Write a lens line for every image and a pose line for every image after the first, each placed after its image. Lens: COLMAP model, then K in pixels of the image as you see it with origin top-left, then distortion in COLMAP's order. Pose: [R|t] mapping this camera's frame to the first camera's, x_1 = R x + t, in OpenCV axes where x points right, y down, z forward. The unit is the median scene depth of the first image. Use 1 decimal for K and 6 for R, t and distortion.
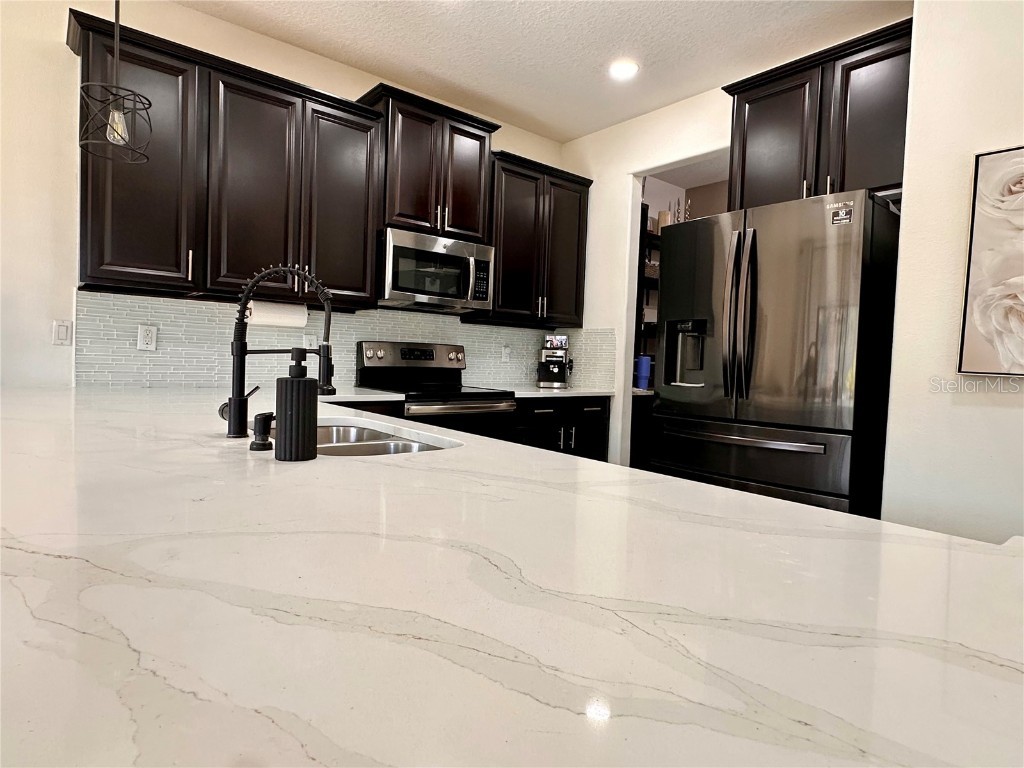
lens RADIAL K [[576.6, 0, 513.7], [0, 576.6, 383.7], [0, 0, 1]] dist [-0.034802, 0.014033]
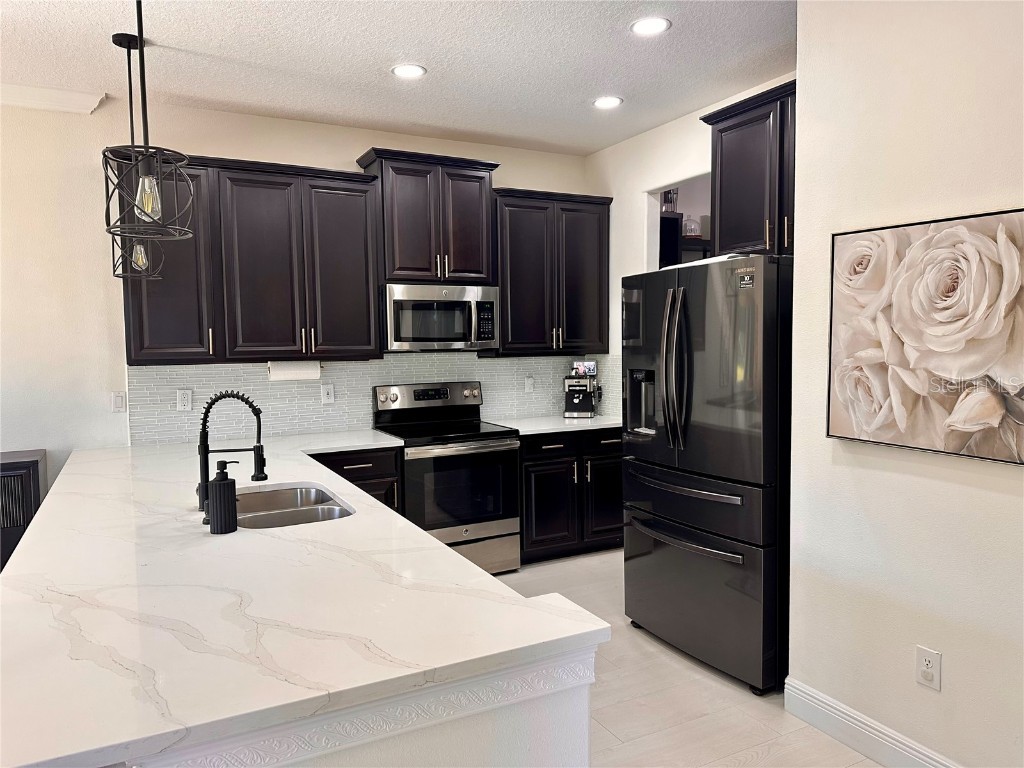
lens RADIAL K [[712.8, 0, 516.8], [0, 712.8, 389.6], [0, 0, 1]] dist [0.007067, -0.022388]
pose [[0.977879, -0.034242, -0.206351, 0.267695], [0.039555, 0.998982, 0.021672, -0.087145], [0.205399, -0.029354, 0.978238, -0.240524]]
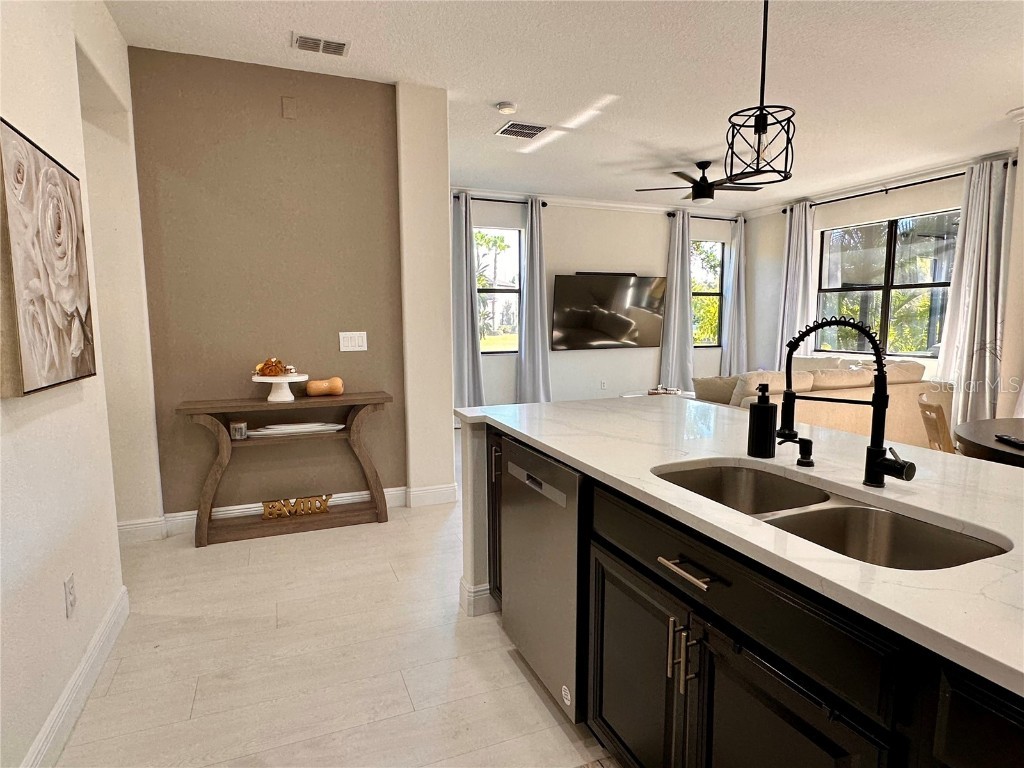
lens RADIAL K [[576.6, 0, 513.6], [0, 576.6, 386.1], [0, 0, 1]] dist [-0.034802, 0.014033]
pose [[-0.953835, -0.082943, 0.288651, -0.052454], [-0.034857, 0.985186, 0.167908, -0.103094], [-0.298302, 0.150095, -0.942596, 0.826816]]
